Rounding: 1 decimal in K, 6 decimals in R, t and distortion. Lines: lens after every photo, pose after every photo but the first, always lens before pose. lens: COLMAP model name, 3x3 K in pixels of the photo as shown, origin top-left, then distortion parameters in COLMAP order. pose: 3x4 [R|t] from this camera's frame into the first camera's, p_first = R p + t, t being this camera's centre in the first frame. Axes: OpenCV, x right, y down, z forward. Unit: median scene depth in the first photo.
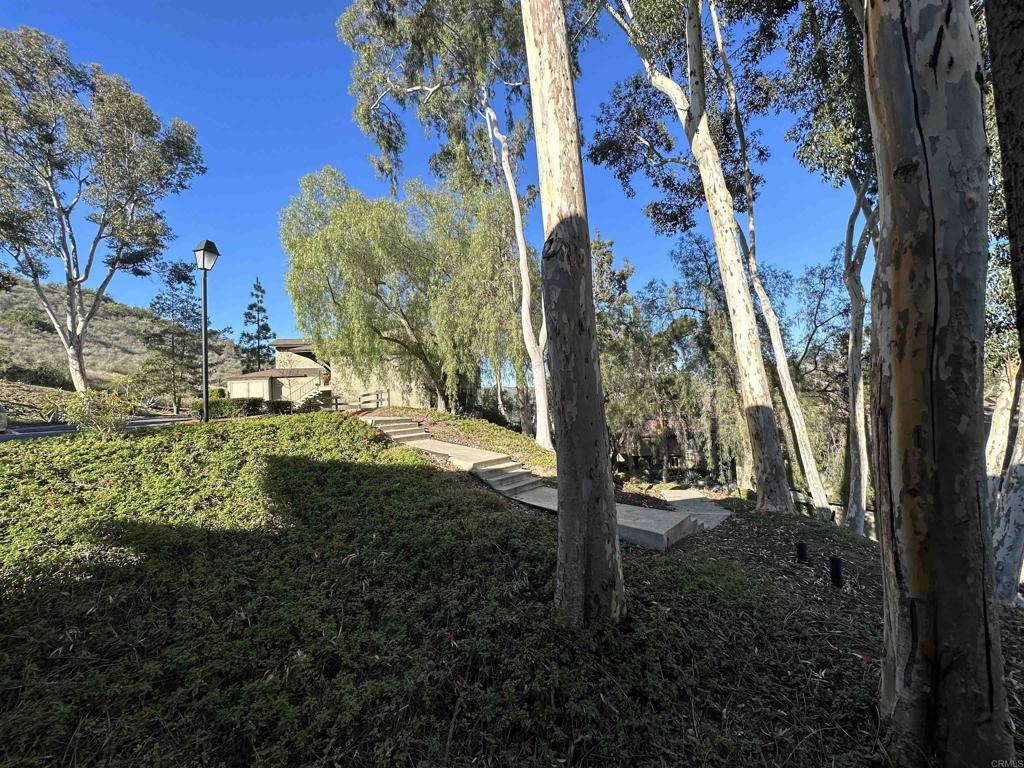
lens RADIAL K [[407.9, 0, 512.0], [0, 407.9, 384.0], [0, 0, 1]] dist [-0.004570, -0.000079]
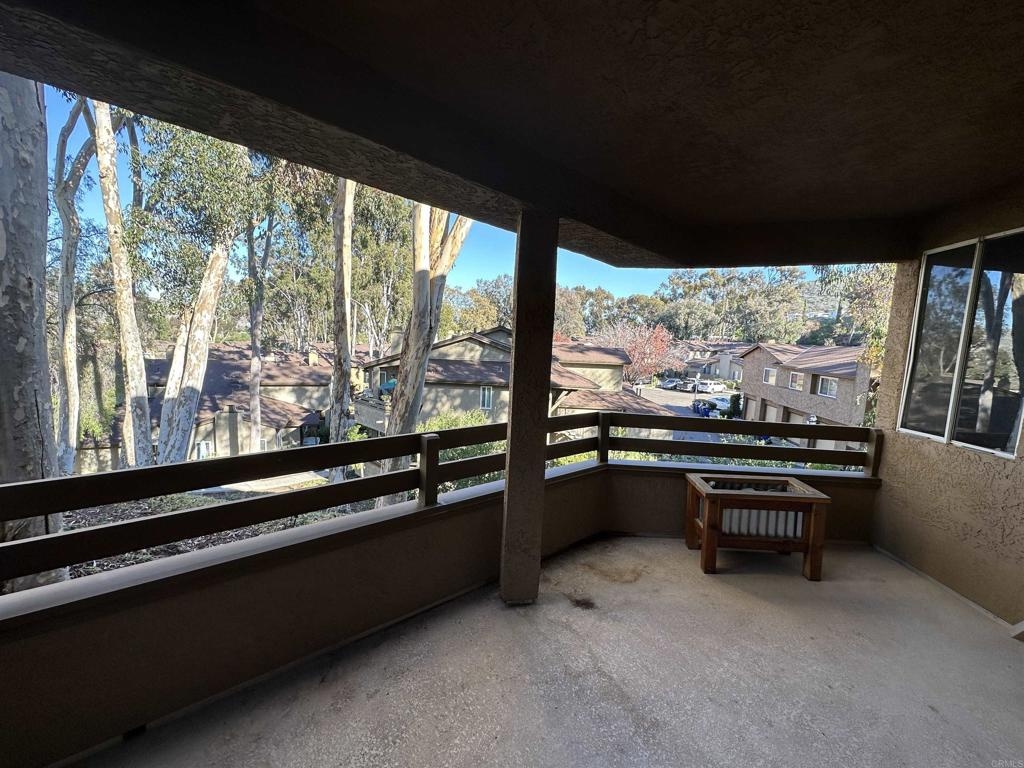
lens RADIAL K [[407.9, 0, 512.0], [0, 407.9, 384.0], [0, 0, 1]] dist [-0.004570, -0.000079]
pose [[0.096125, -0.061174, 0.993488, 0.027492], [-0.087570, 0.993720, 0.069662, 0.001654], [-0.991510, -0.093696, 0.090164, -0.600300]]
